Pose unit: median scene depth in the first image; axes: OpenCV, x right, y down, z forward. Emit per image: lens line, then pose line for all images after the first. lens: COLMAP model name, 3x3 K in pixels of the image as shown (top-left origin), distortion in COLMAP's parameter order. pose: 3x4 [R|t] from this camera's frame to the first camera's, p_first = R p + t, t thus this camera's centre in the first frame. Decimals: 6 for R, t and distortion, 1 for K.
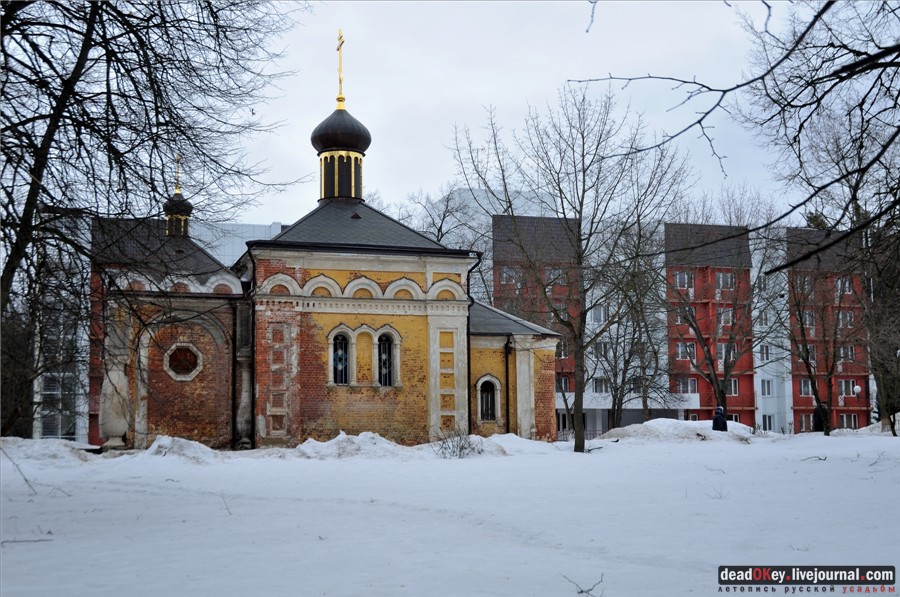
lens RADIAL K [[1351.1, 0, 450.3], [0, 1351.1, 304.1], [0, 0, 1]] dist [-0.042279, 0.000000]
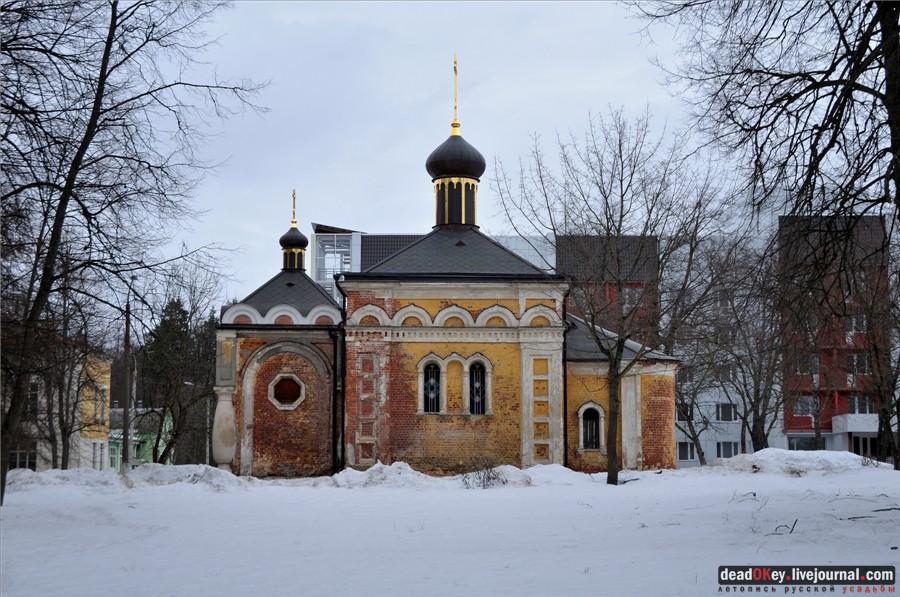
lens RADIAL K [[1514.3, 0, 449.8], [0, 1514.3, 293.7], [0, 0, 1]] dist [-0.000819, 0.000000]
pose [[0.952696, -0.026650, -0.302755, 0.274126], [0.024066, 0.999635, -0.012264, -0.015103], [0.302972, 0.004397, 0.952989, -0.071998]]
